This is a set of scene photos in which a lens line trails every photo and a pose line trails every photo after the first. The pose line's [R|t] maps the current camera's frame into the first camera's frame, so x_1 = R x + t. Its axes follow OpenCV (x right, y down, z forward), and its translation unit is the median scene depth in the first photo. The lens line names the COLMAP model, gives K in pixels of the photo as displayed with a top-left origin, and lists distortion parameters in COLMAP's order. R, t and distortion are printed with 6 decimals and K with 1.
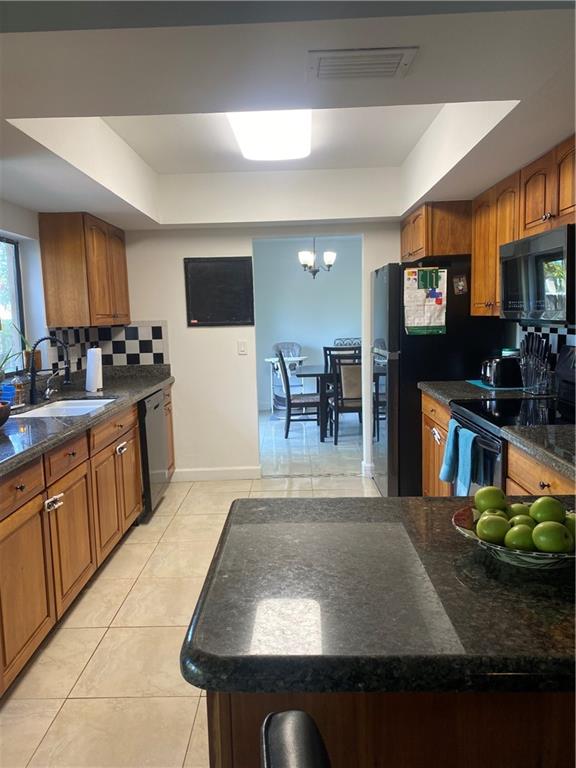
lens RADIAL K [[574.6, 0, 285.0], [0, 574.6, 382.6], [0, 0, 1]] dist [0.028078, -0.015071]
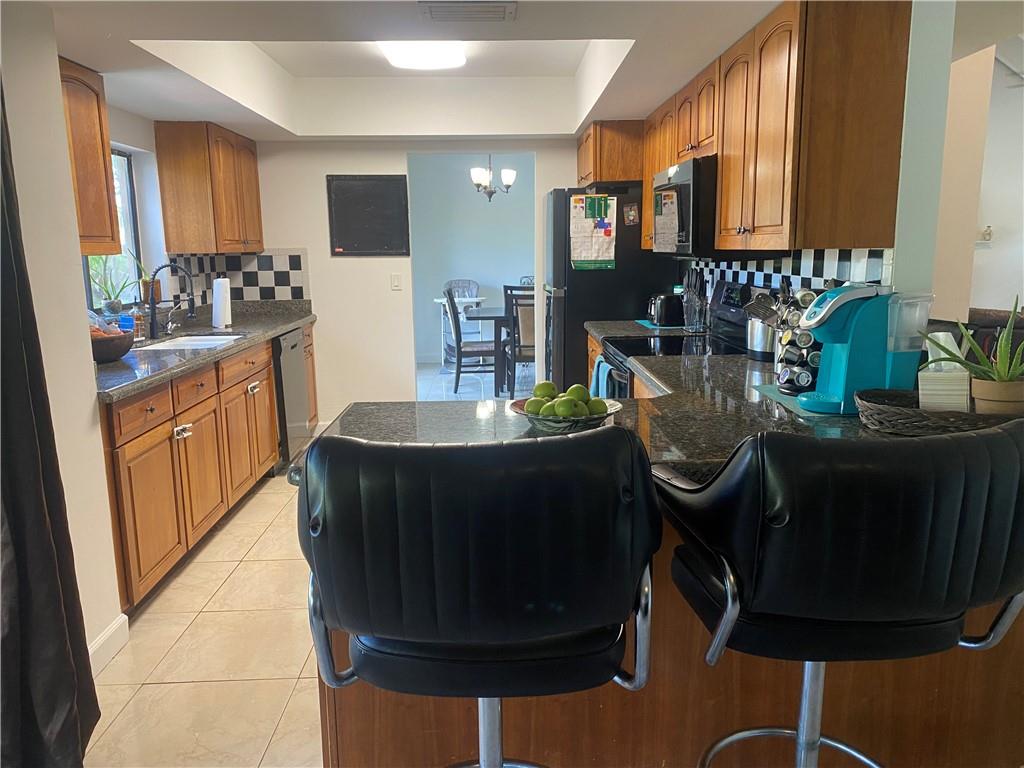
lens RADIAL K [[766.2, 0, 518.1], [0, 766.2, 386.0], [0, 0, 1]] dist [0.028078, -0.015071]
pose [[0.998756, 0.008461, 0.049147, 0.068087], [-0.011515, 0.997998, 0.062184, 0.026984], [-0.048522, -0.062673, 0.996854, -0.213775]]
